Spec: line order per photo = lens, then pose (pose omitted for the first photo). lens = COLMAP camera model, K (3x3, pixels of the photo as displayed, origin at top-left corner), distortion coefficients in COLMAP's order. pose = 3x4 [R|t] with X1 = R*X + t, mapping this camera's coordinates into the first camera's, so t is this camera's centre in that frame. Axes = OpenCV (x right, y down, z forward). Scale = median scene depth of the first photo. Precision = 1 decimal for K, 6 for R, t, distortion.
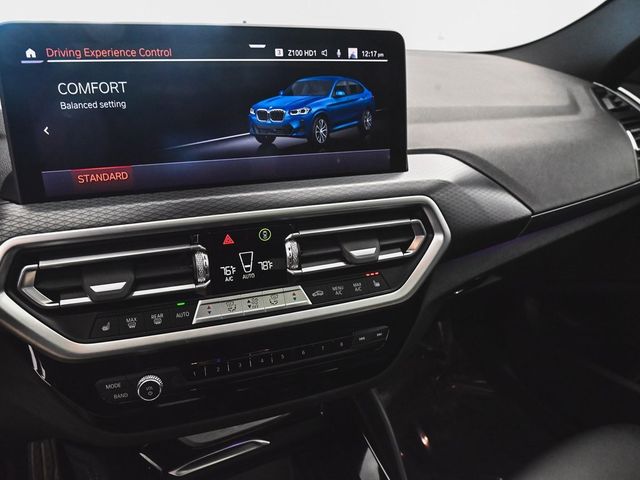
lens RADIAL K [[447.8, 0, 320.7], [0, 447.8, 242.7], [0, 0, 1]] dist [-0.035580, 0.000271]
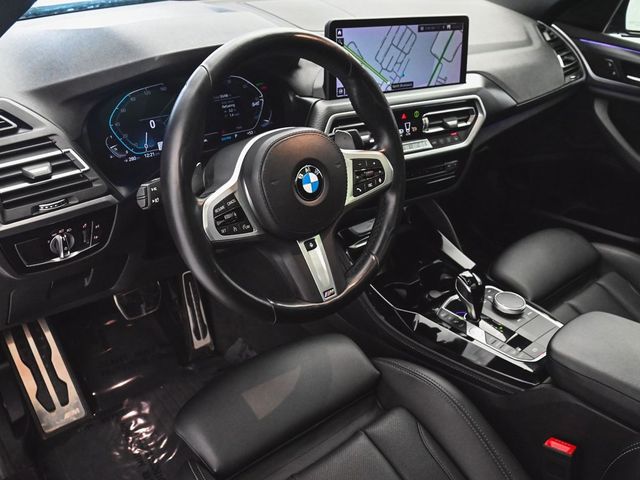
lens RADIAL K [[583.9, 0, 321.1], [0, 583.9, 241.1], [0, 0, 1]] dist [-0.038974, 0.018246]
pose [[0.967323, -0.080307, 0.240492, -1.252077], [0.050856, 0.990693, 0.126262, 0.204441], [-0.248394, -0.109905, 0.962404, -1.603970]]
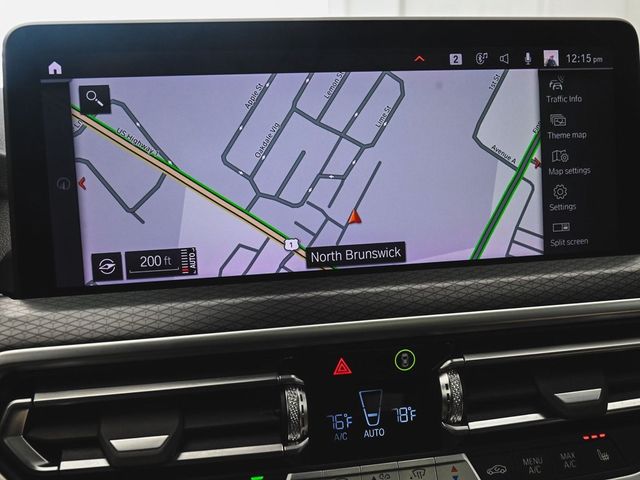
lens RADIAL K [[785.5, 0, 323.3], [0, 785.5, 219.2], [0, 0, 1]] dist [-0.053754, 0.000000]
pose [[0.989900, -0.000316, -0.141766, -0.083048], [-0.028508, 0.979126, -0.201244, 0.010473], [0.138870, 0.203253, 0.969228, -0.025386]]
